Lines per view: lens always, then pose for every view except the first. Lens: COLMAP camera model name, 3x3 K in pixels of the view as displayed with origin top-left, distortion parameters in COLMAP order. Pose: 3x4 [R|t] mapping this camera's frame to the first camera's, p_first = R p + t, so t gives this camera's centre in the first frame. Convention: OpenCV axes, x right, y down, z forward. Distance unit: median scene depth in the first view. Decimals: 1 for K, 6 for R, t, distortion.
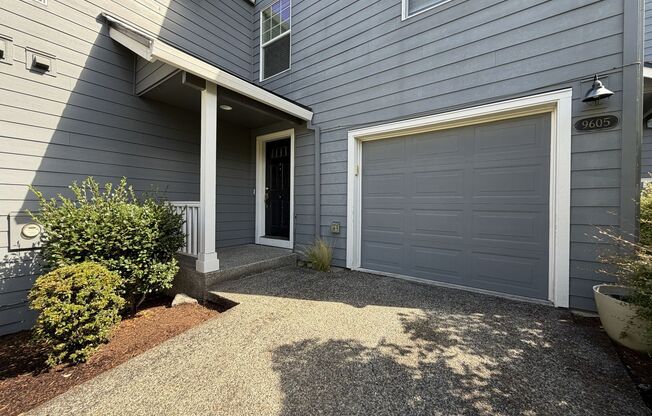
lens RADIAL K [[256.8, 0, 324.8], [0, 256.8, 209.9], [0, 0, 1]] dist [-0.002231, -0.000192]
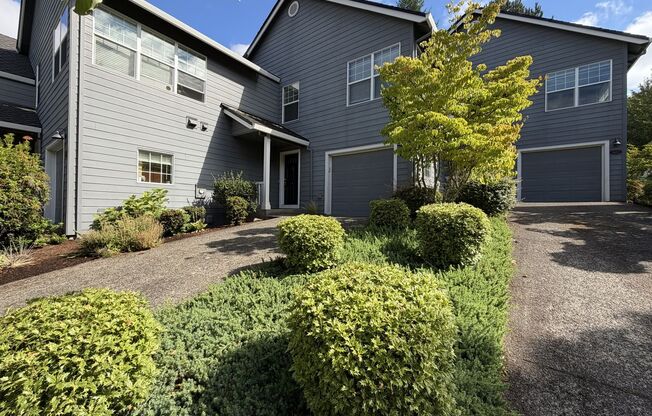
lens RADIAL K [[256.8, 0, 326.8], [0, 256.8, 208.7], [0, 0, 1]] dist [-0.002231, -0.000192]
pose [[0.999942, 0.003169, 0.010292, 0.087854], [-0.002980, 0.999828, -0.018319, 0.239328], [-0.010348, 0.018288, 0.999779, -1.282678]]
